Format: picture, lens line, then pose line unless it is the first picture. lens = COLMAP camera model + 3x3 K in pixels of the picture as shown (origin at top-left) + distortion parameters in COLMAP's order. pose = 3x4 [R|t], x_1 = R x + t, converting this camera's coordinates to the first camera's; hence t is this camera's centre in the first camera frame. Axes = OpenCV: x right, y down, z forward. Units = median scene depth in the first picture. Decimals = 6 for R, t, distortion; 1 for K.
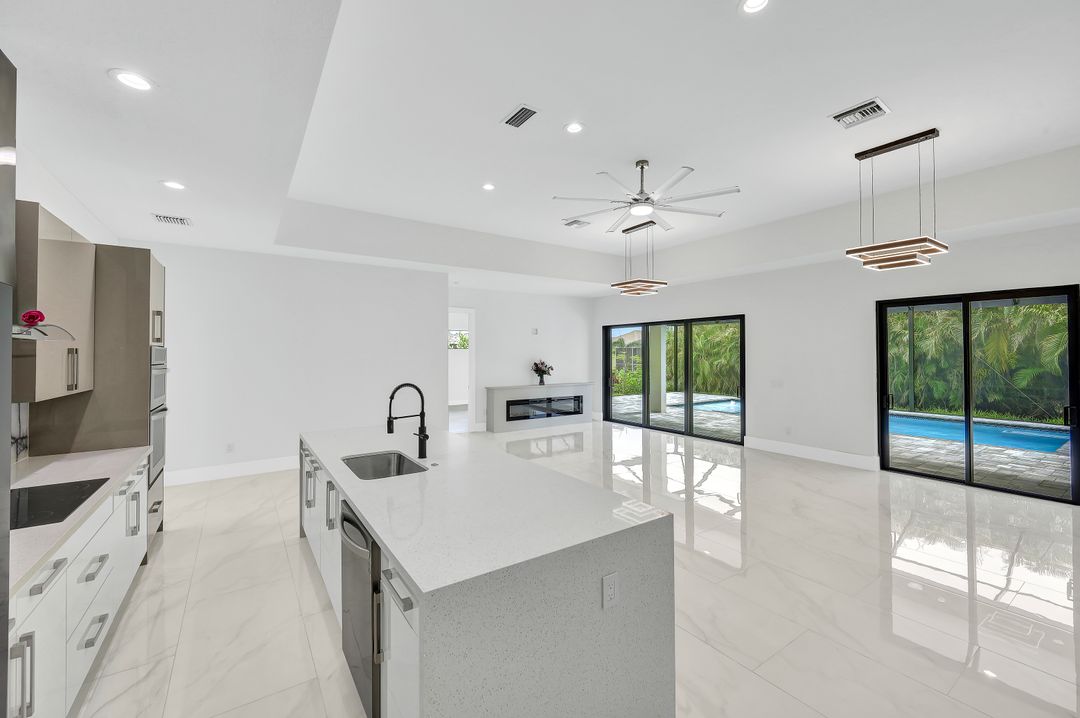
lens RADIAL K [[435.4, 0, 540.0], [0, 435.4, 359.0], [0, 0, 1]] dist [-0.000500, 0.000176]
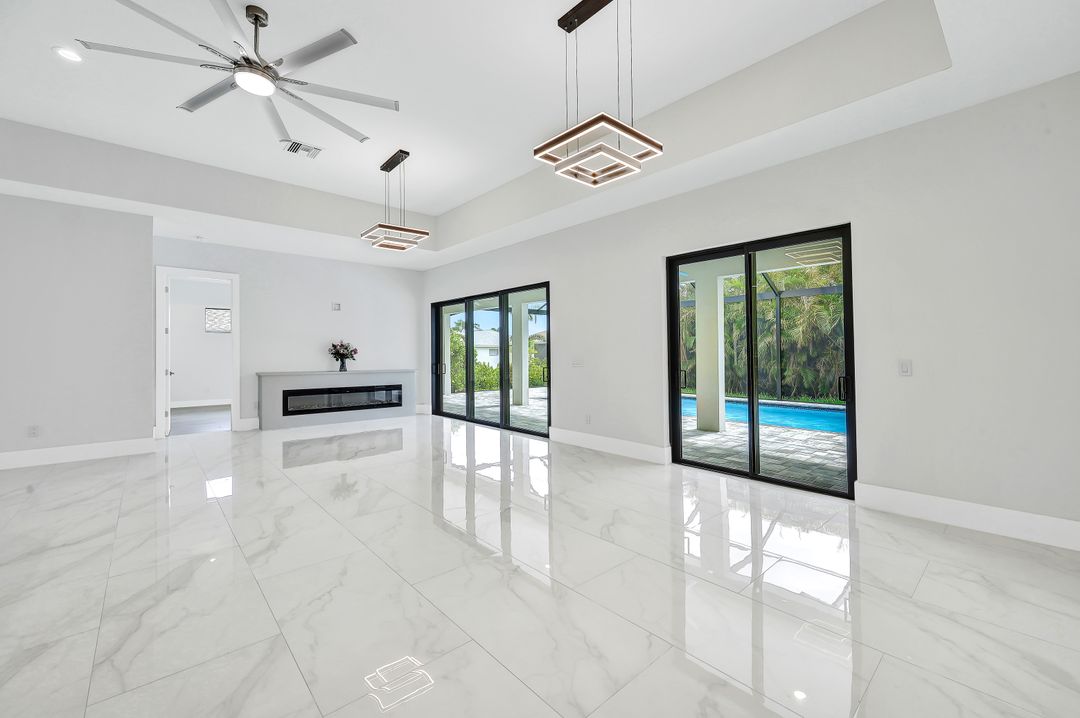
lens RADIAL K [[439.0, 0, 540.0], [0, 439.0, 359.0], [0, 0, 1]] dist [-0.002427, -0.000053]
pose [[0.991471, -0.001596, 0.130316, 0.266329], [0.001410, 0.999998, 0.001518, 0.035455], [-0.130319, -0.001322, 0.991471, 0.131579]]
